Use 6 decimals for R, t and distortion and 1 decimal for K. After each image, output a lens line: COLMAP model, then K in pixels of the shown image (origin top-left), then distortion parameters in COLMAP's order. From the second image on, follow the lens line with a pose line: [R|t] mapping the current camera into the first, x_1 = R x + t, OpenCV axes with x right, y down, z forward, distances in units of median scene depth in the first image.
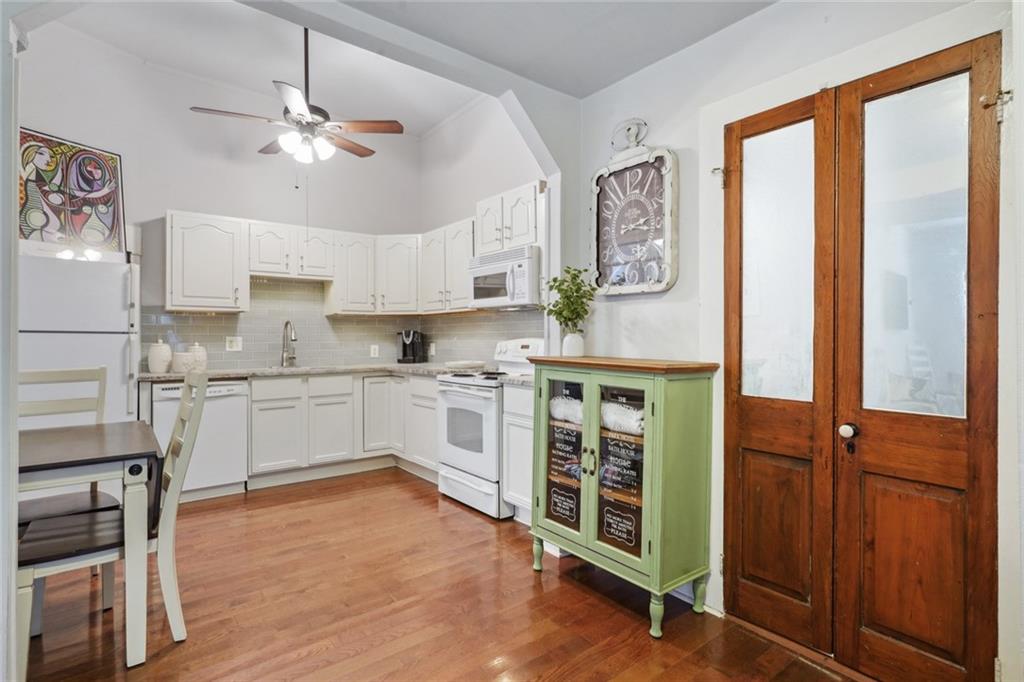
lens RADIAL K [[501.6, 0, 510.4], [0, 501.6, 335.3], [0, 0, 1]] dist [-0.002827, 0.001123]
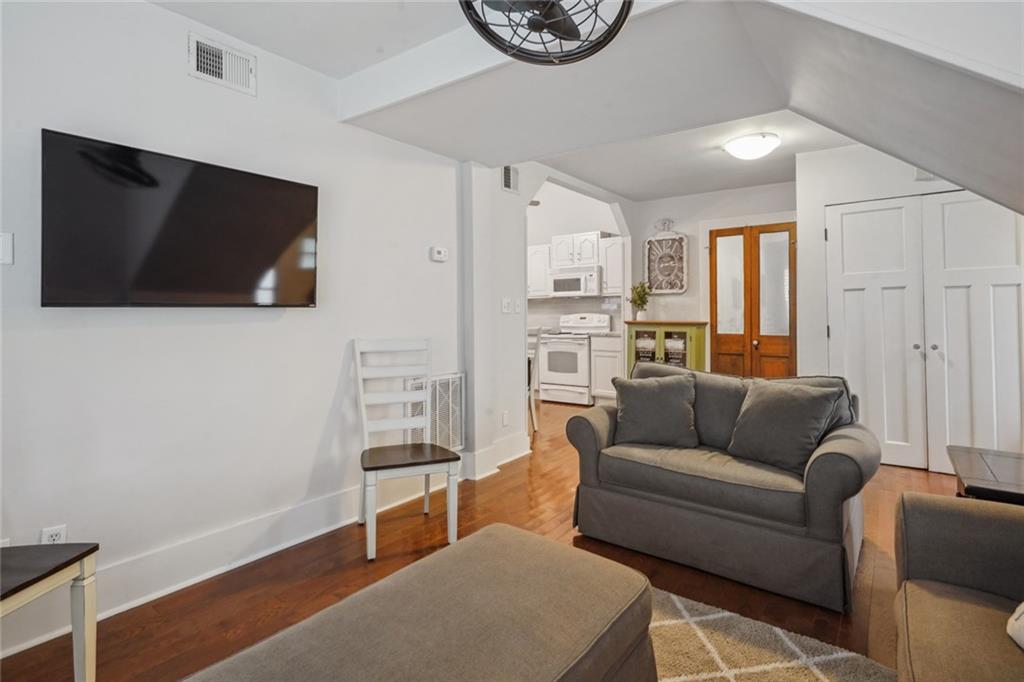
lens RADIAL K [[505.6, 0, 509.4], [0, 505.6, 312.8], [0, 0, 1]] dist [-0.000179, 0.000222]
pose [[0.966807, -0.007430, 0.255401, -1.108858], [0.007130, 0.999972, 0.002100, -0.003858], [-0.255409, -0.000209, 0.966833, -1.127854]]
